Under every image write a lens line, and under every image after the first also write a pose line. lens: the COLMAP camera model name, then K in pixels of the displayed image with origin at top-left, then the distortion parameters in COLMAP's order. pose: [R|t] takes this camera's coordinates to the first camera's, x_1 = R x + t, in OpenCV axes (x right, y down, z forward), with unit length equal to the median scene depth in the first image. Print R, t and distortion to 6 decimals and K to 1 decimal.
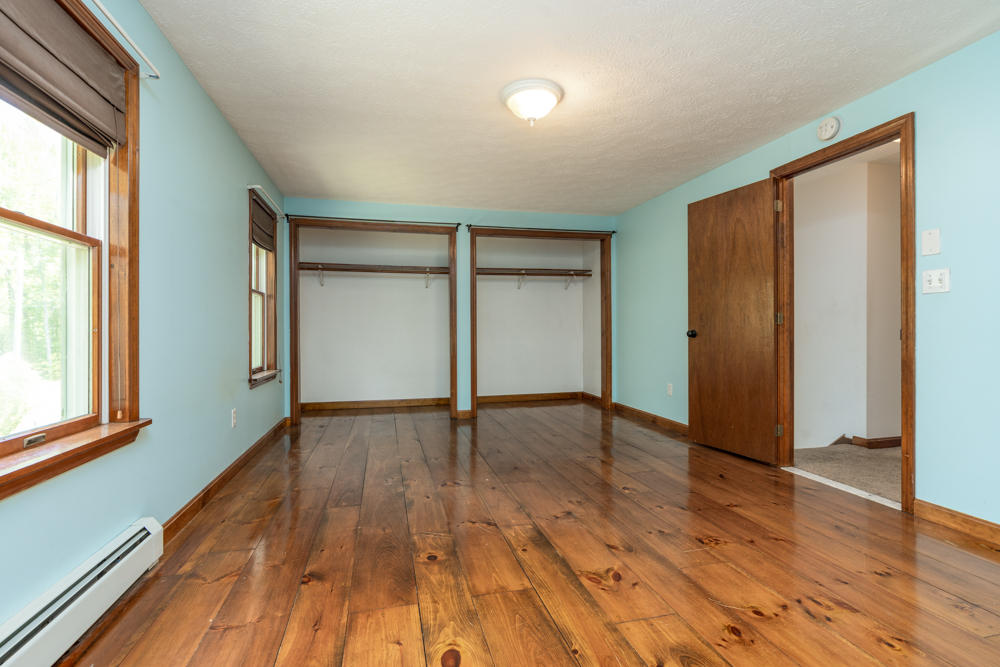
lens RADIAL K [[457.2, 0, 492.4], [0, 457.2, 332.5], [0, 0, 1]] dist [-0.005794, 0.001647]
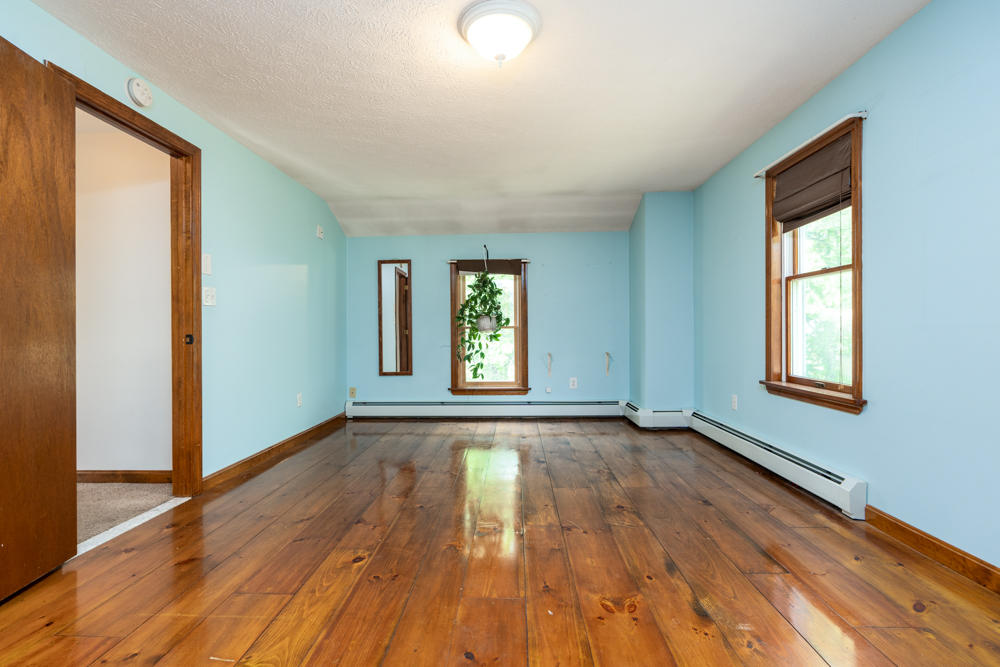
lens RADIAL K [[457.2, 0, 492.6], [0, 457.2, 337.7], [0, 0, 1]] dist [-0.005794, 0.001647]
pose [[-0.958894, 0.011204, 0.283544, -0.107463], [0.014106, 0.999867, 0.008193, 0.000722], [-0.283414, 0.011855, -0.958924, 1.600417]]
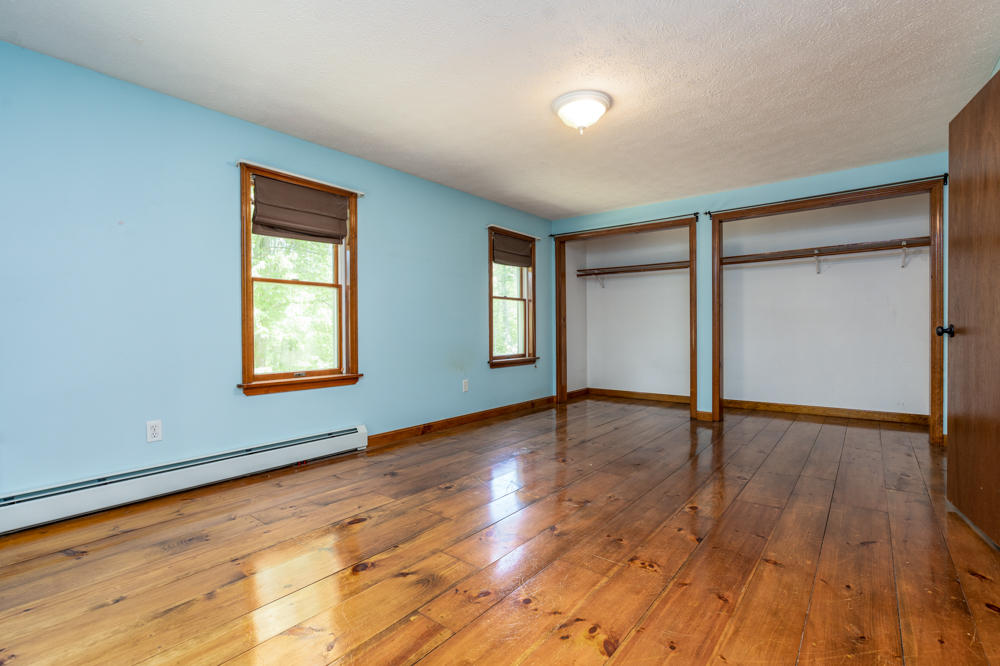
lens RADIAL K [[457.2, 0, 503.2], [0, 457.2, 336.3], [0, 0, 1]] dist [-0.005794, 0.001647]
pose [[0.621061, 0.014433, -0.783629, 0.742757], [0.000198, 0.999828, 0.018571, -0.002767], [0.783762, -0.011689, 0.620951, 0.175901]]
